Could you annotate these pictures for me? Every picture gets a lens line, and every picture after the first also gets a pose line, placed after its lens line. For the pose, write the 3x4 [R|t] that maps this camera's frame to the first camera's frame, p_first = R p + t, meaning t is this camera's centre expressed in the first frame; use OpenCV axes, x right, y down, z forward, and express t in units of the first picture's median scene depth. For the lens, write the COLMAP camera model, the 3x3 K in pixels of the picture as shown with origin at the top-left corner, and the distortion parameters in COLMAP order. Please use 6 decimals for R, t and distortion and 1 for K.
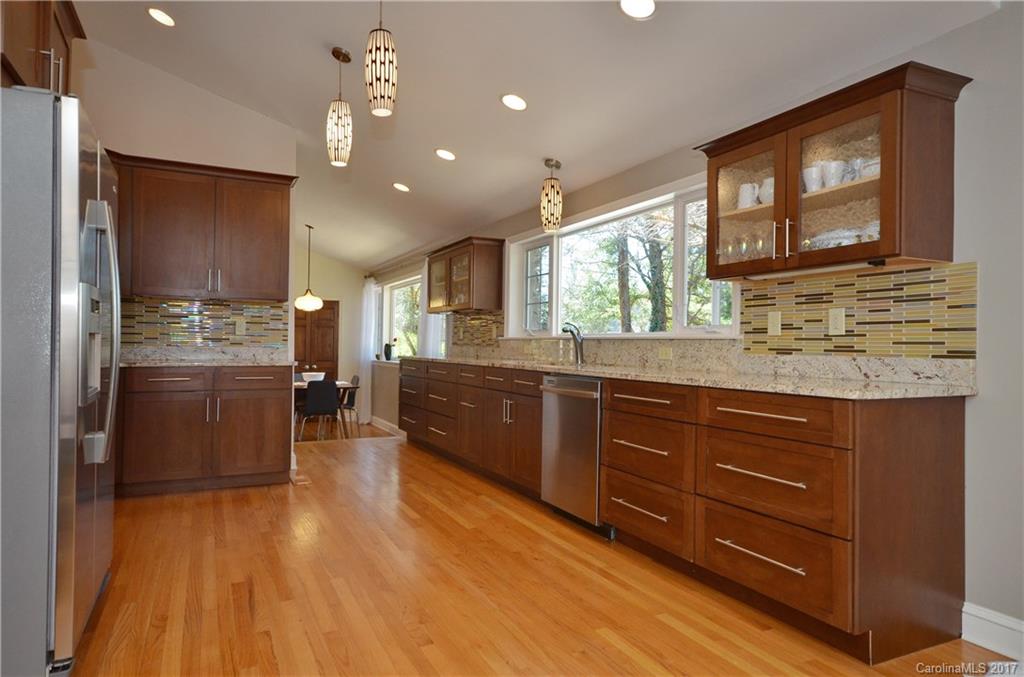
lens RADIAL K [[639.0, 0, 512.0], [0, 639.0, 338.5], [0, 0, 1]] dist [0.005317, 0.001987]
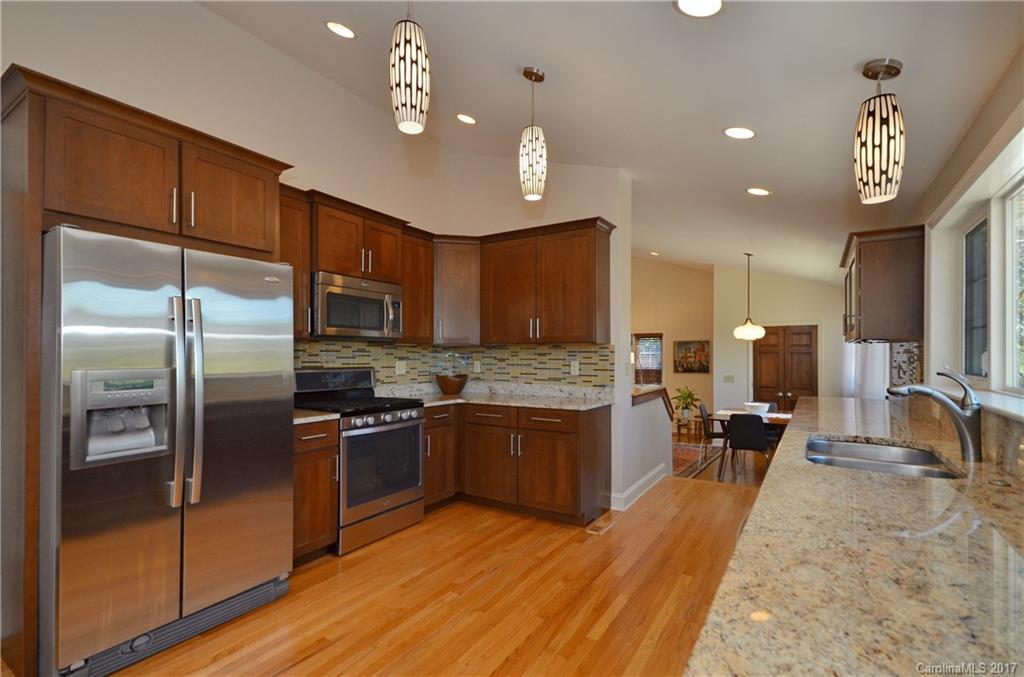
lens RADIAL K [[486.0, 0, 510.9], [0, 486.0, 353.0], [0, 0, 1]] dist [0.016963, 0.000014]
pose [[0.510030, -0.009636, -0.860103, 0.294078], [0.011631, 0.999923, -0.004305, -0.051651], [0.860078, -0.007809, 0.510103, 0.622791]]
